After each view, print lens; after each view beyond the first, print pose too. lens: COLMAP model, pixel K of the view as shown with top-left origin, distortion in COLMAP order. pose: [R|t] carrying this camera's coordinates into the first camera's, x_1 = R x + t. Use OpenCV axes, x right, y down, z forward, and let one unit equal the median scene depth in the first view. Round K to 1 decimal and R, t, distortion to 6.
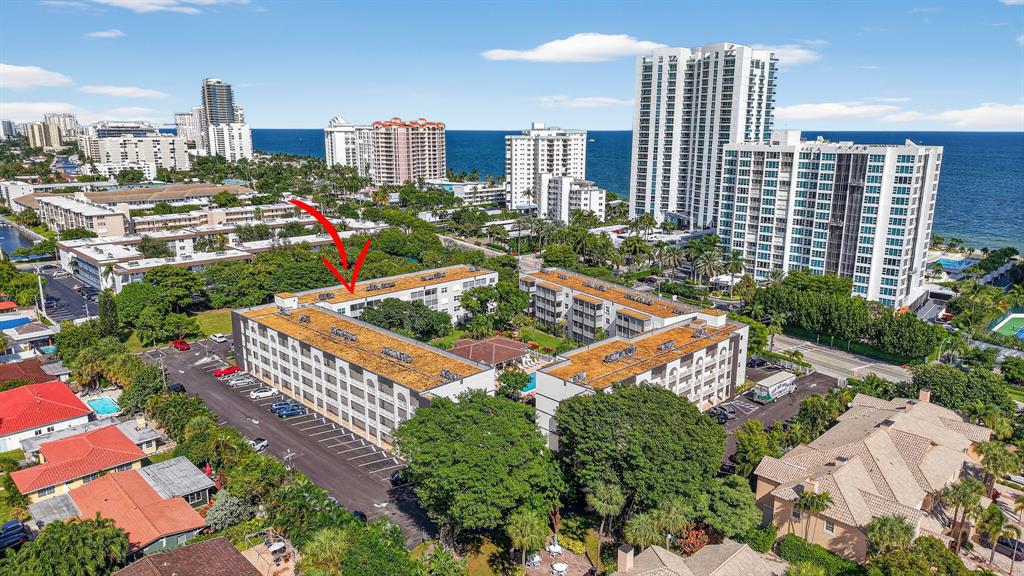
lens RADIAL K [[689.5, 0, 511.5], [0, 689.5, 289.4], [0, 0, 1]] dist [-0.000011, 0.000309]
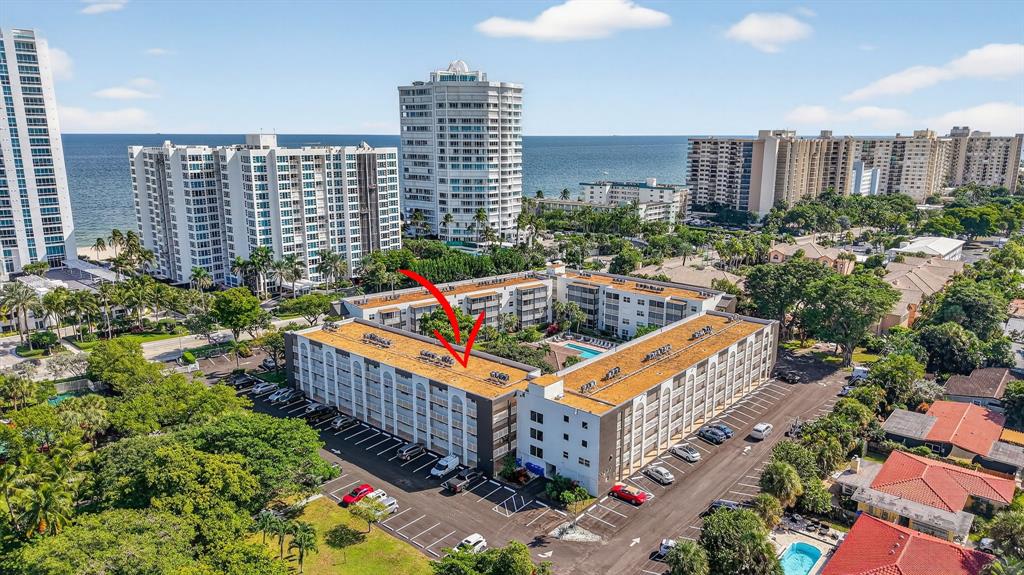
lens RADIAL K [[689.5, 0, 513.3], [0, 689.5, 288.5], [0, 0, 1]] dist [-0.000011, 0.000309]
pose [[-0.081611, -0.220958, 0.971863, -0.719941], [0.224380, 0.946009, 0.233922, -0.180860], [-0.971078, 0.237157, -0.027626, 0.761431]]
